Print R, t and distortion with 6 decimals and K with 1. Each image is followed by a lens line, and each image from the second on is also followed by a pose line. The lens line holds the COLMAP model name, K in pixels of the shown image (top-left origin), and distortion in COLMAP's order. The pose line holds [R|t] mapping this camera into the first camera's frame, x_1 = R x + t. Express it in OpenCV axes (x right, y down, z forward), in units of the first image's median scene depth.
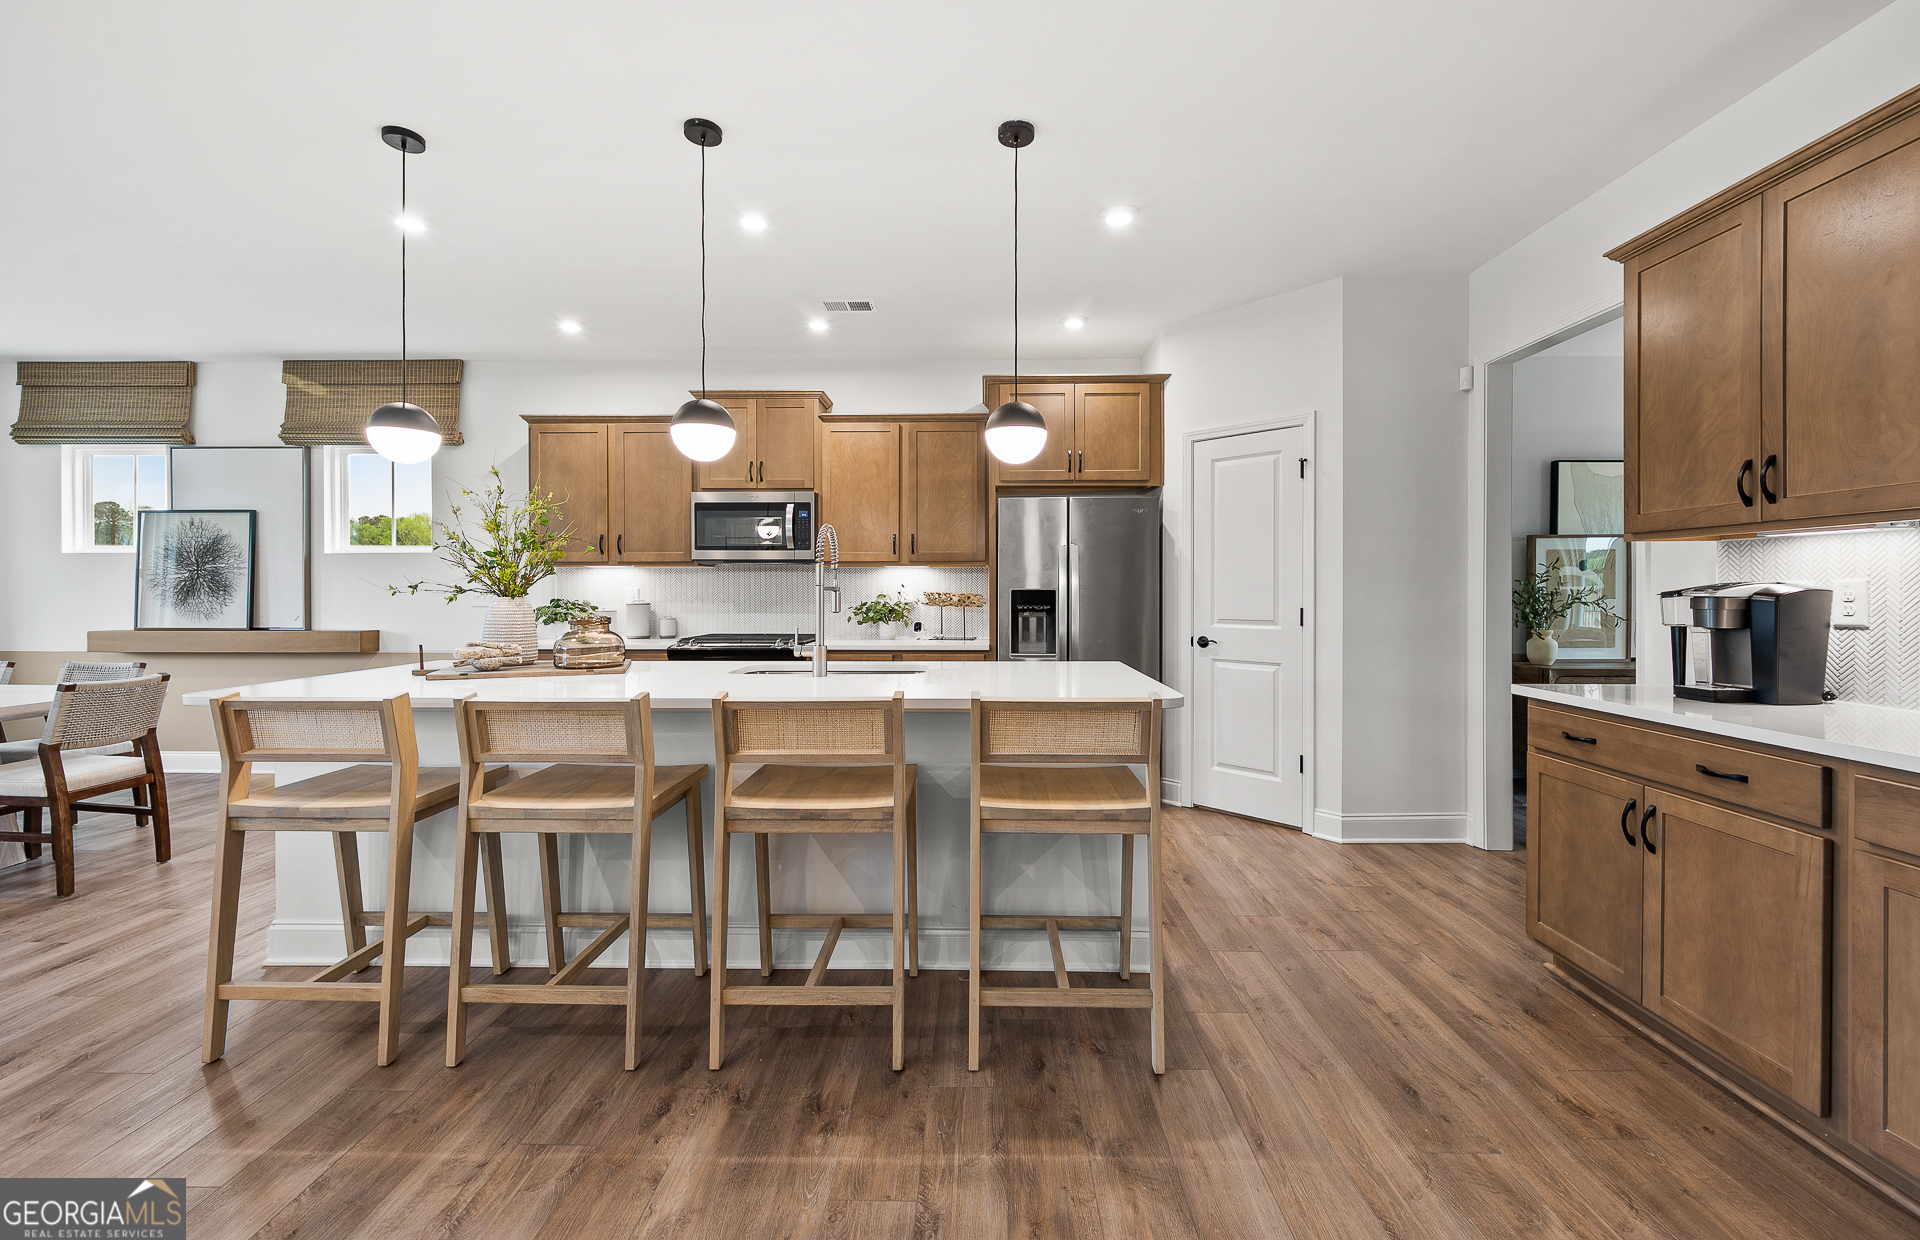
lens RADIAL K [[761.9, 0, 958.7], [0, 761.9, 596.1], [0, 0, 1]] dist [-0.001015, -0.000041]
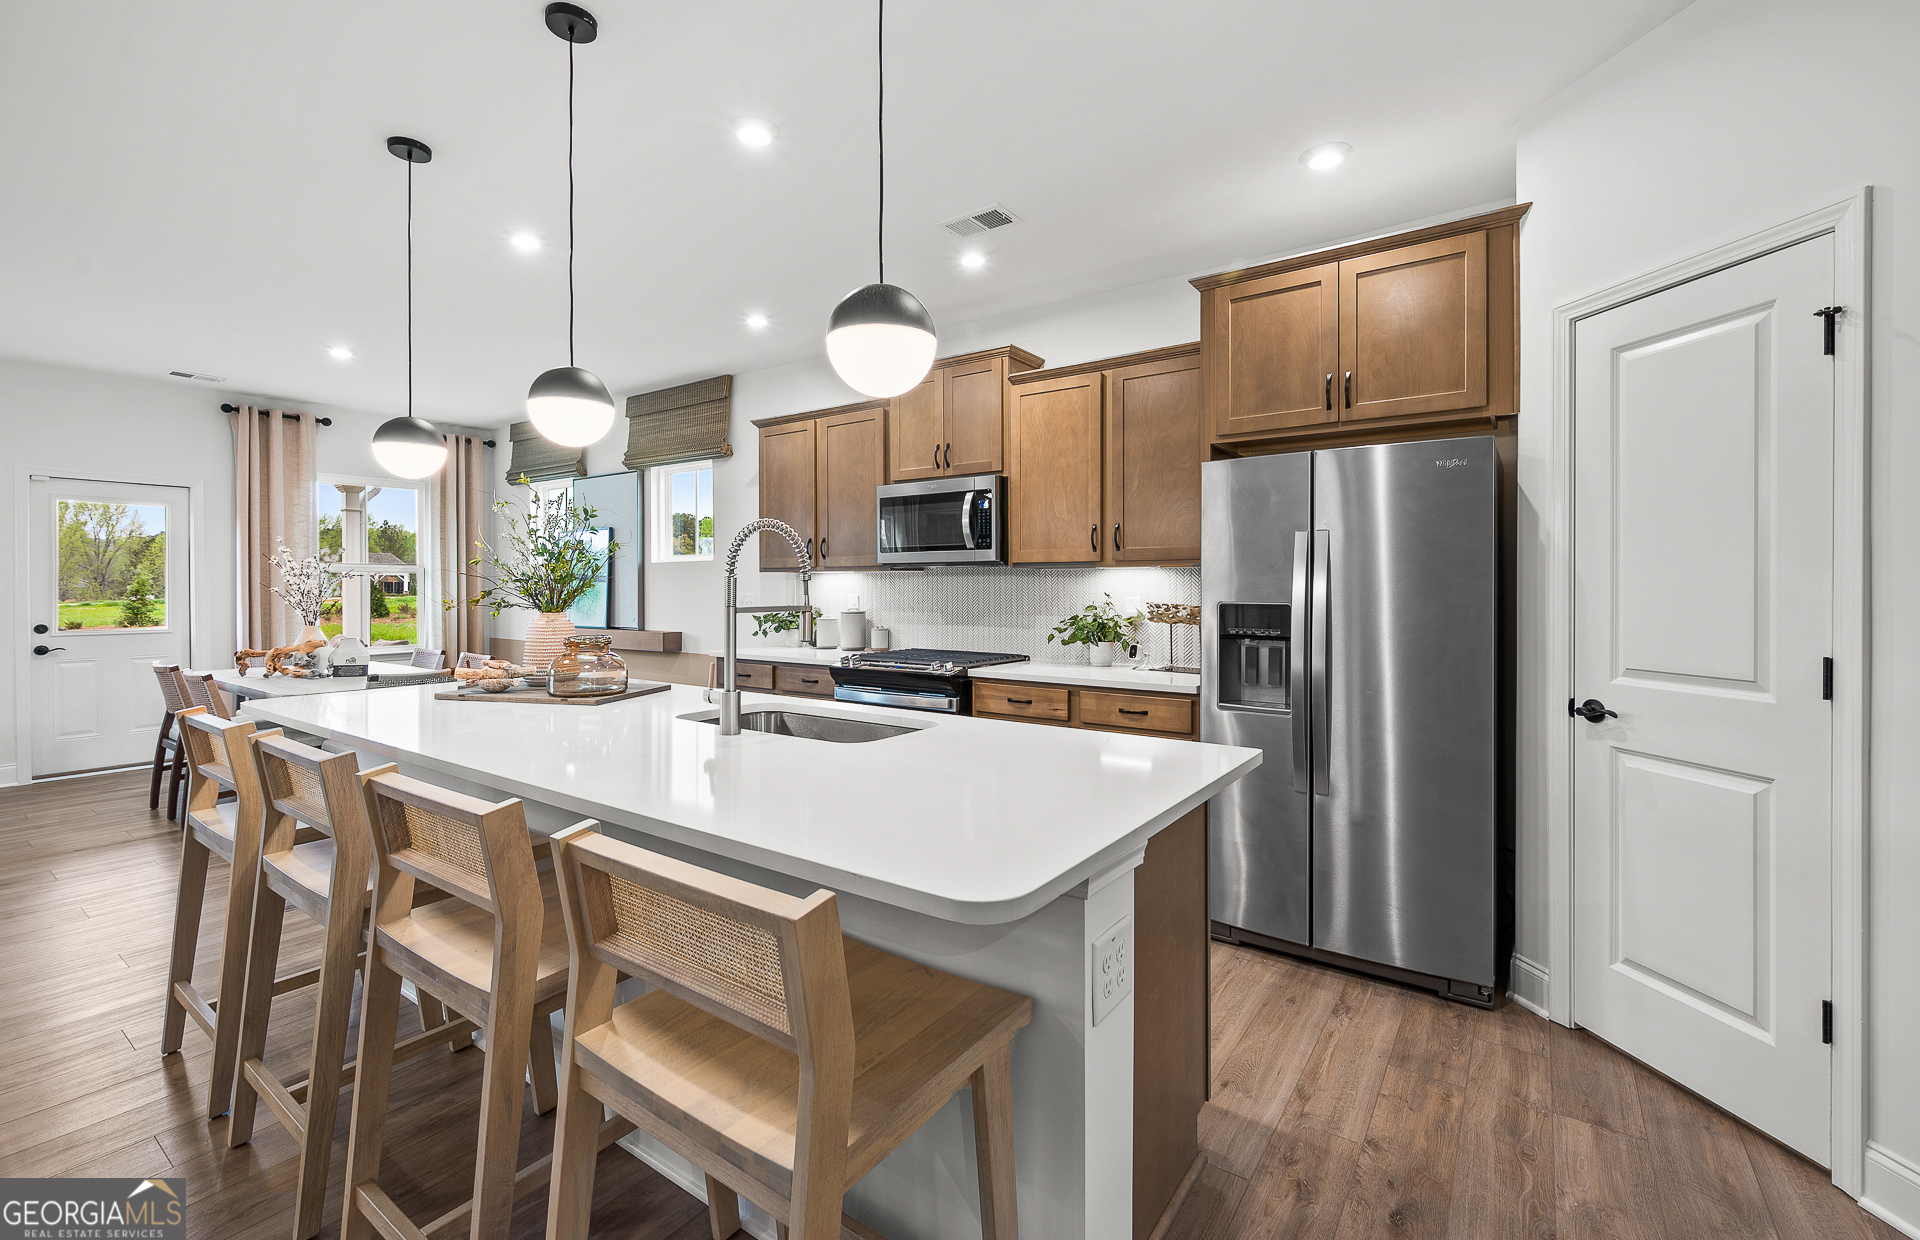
lens RADIAL K [[806.9, 0, 960.1], [0, 806.9, 590.8], [0, 0, 1]] dist [0.000305, -0.000176]
pose [[0.829355, 0.002035, -0.558718, 0.246434], [-0.002798, 0.999996, -0.000511, -0.016777], [0.558715, 0.001987, 0.829357, 0.288972]]
